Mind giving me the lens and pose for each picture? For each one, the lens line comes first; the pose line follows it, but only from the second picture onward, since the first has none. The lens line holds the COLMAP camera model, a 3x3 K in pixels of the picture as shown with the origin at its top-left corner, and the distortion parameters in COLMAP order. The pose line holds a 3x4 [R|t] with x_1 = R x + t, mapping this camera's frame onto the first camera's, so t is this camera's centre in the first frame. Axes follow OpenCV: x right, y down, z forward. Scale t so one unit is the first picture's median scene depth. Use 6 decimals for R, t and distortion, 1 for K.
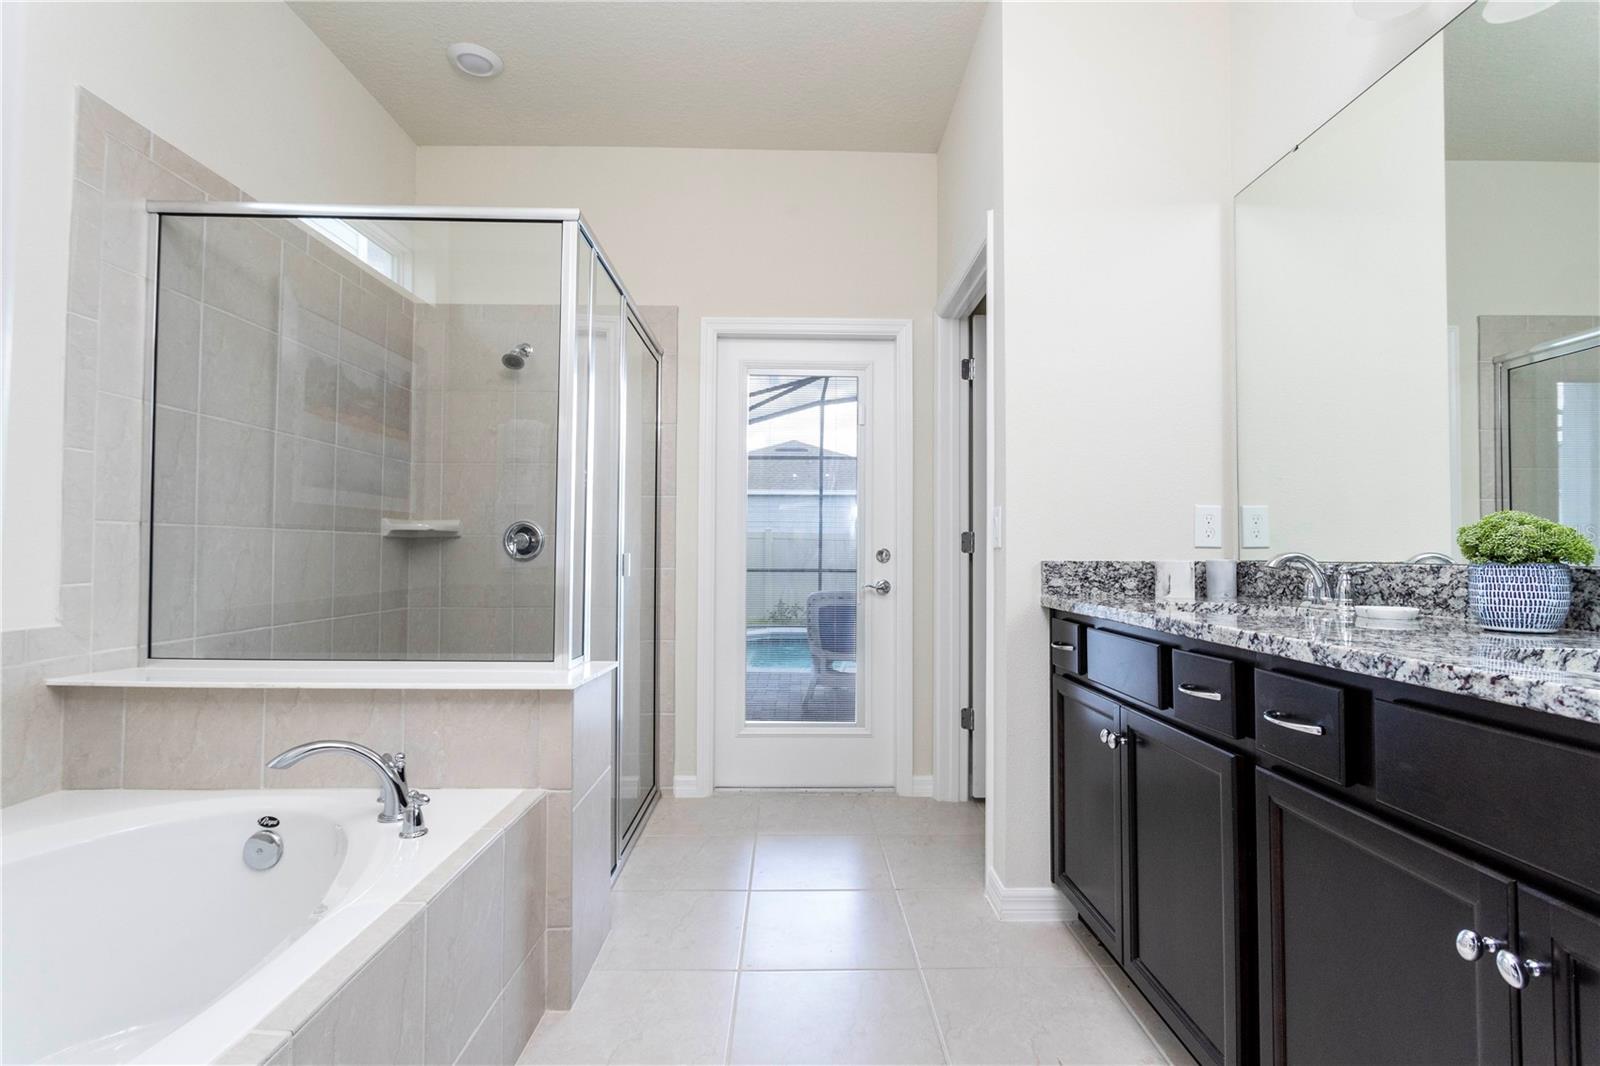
lens RADIAL K [[759.3, 0, 800.0], [0, 759.3, 533.0], [0, 0, 1]] dist [0.018265, 0.000687]
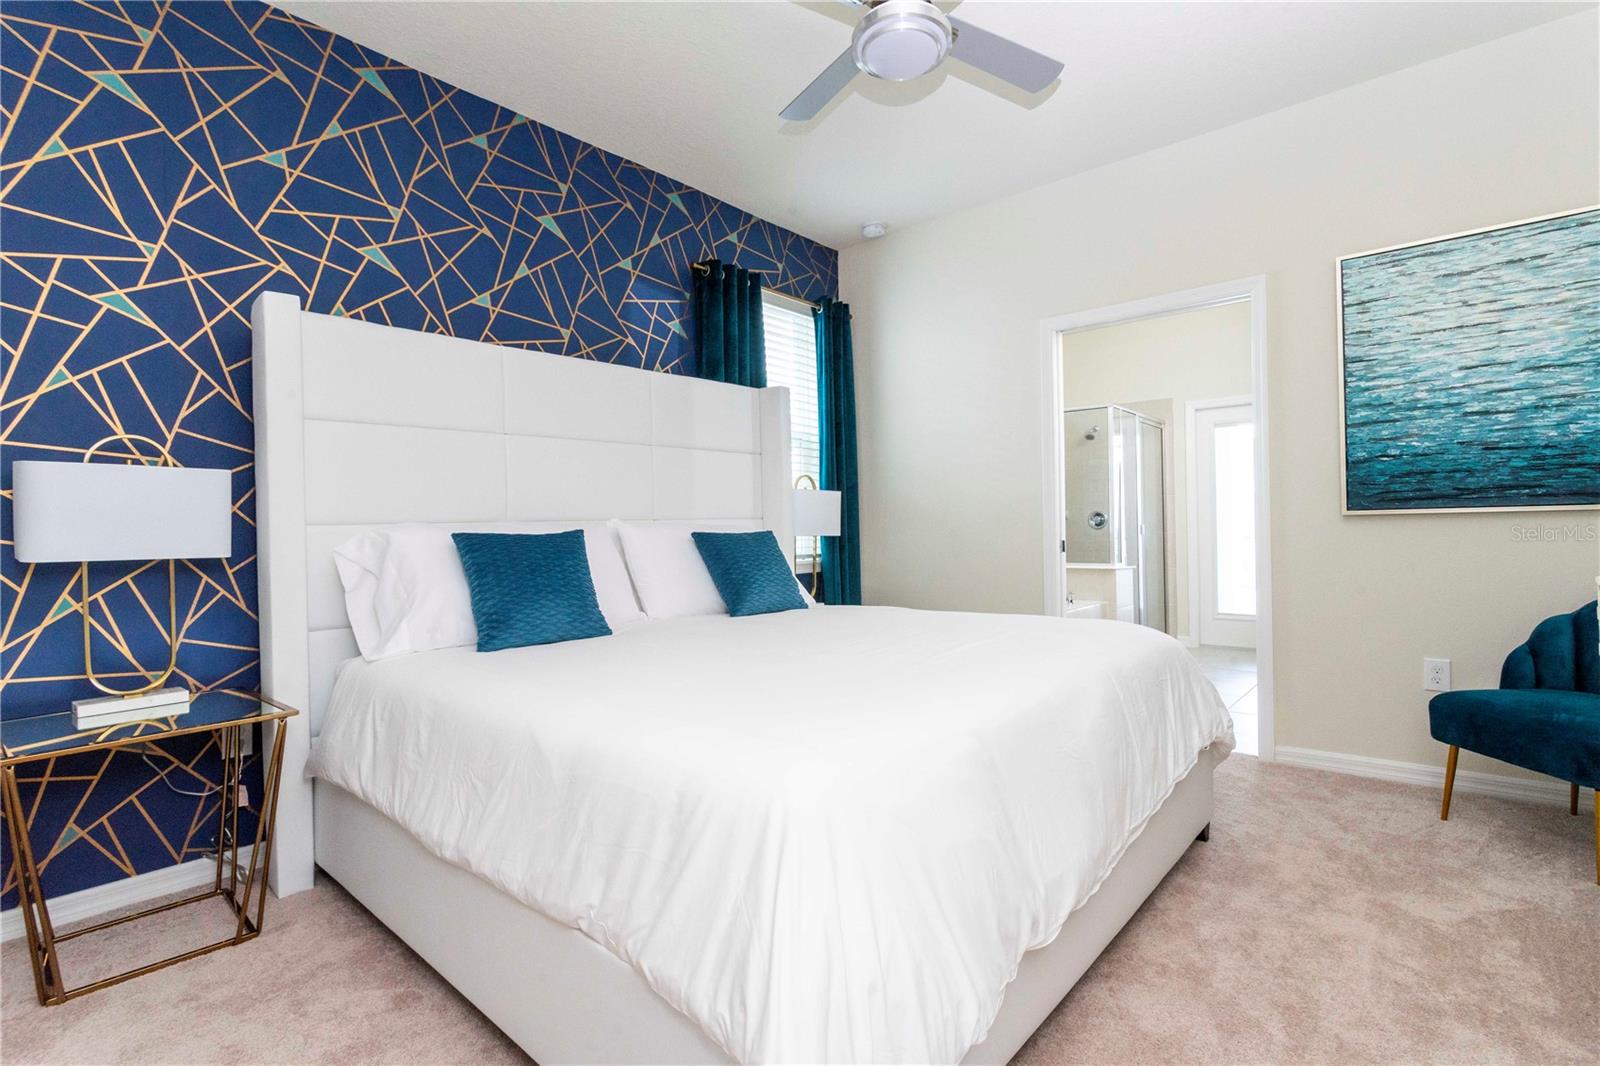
lens RADIAL K [[759.3, 0, 800.0], [0, 759.3, 533.0], [0, 0, 1]] dist [0.018265, 0.000687]
pose [[0.759324, -0.016924, -0.650493, 0.442669], [0.039879, 0.998993, 0.020560, -0.032464], [0.649490, -0.041553, 0.759234, -1.306484]]
